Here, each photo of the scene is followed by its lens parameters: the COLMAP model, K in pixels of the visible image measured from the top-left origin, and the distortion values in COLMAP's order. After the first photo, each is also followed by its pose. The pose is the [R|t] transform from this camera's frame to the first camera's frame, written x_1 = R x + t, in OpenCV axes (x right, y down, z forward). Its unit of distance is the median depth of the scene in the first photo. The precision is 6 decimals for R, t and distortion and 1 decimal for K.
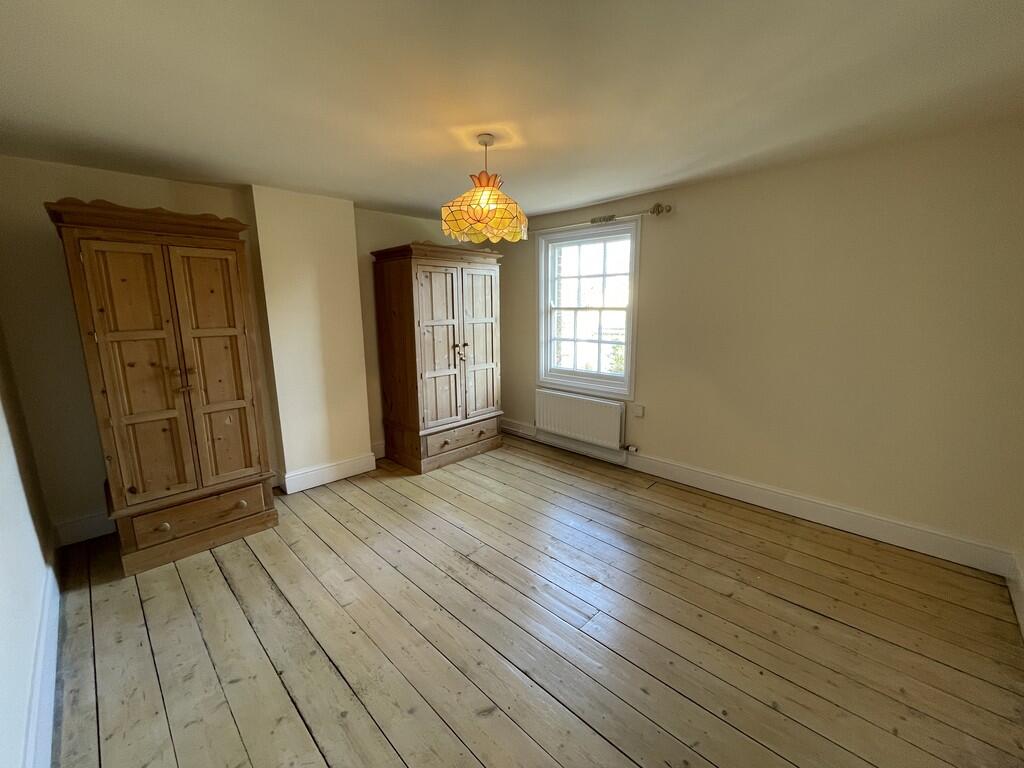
lens RADIAL K [[415.6, 0, 512.7], [0, 415.6, 381.6], [0, 0, 1]] dist [-0.004759, -0.000912]
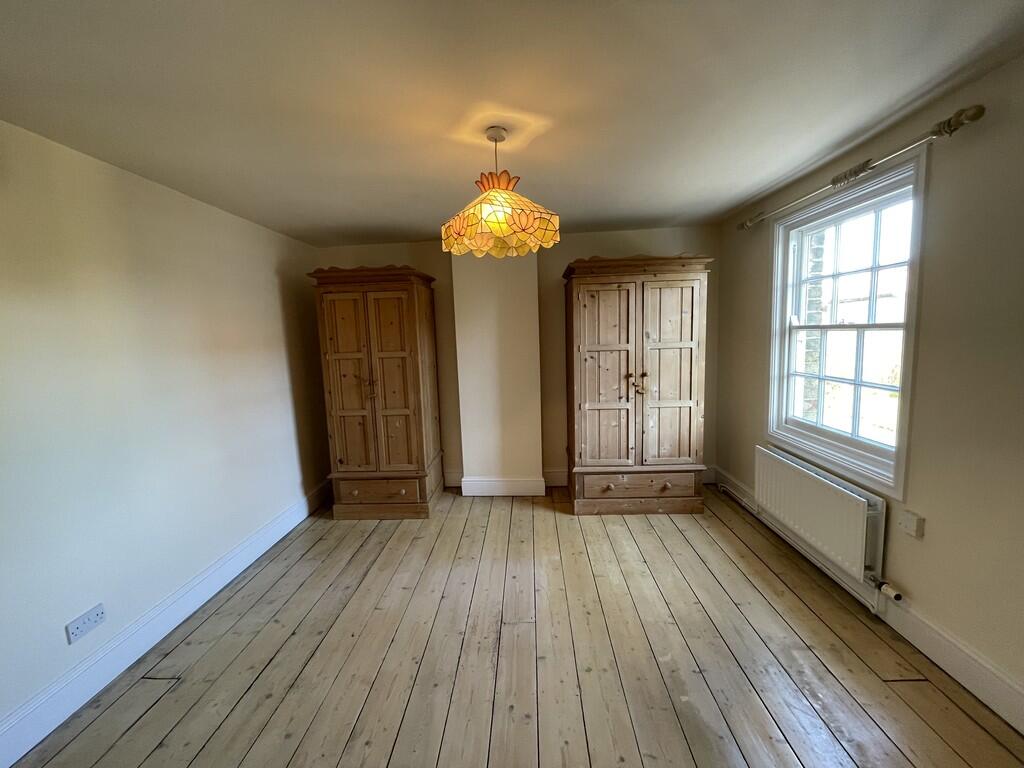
lens RADIAL K [[415.6, 0, 511.6], [0, 415.6, 381.8], [0, 0, 1]] dist [-0.004759, -0.000912]
pose [[0.666139, 0.072489, -0.742297, 0.347350], [-0.106343, 0.994328, 0.001668, -0.052618], [0.738208, 0.077827, 0.670069, 0.284709]]
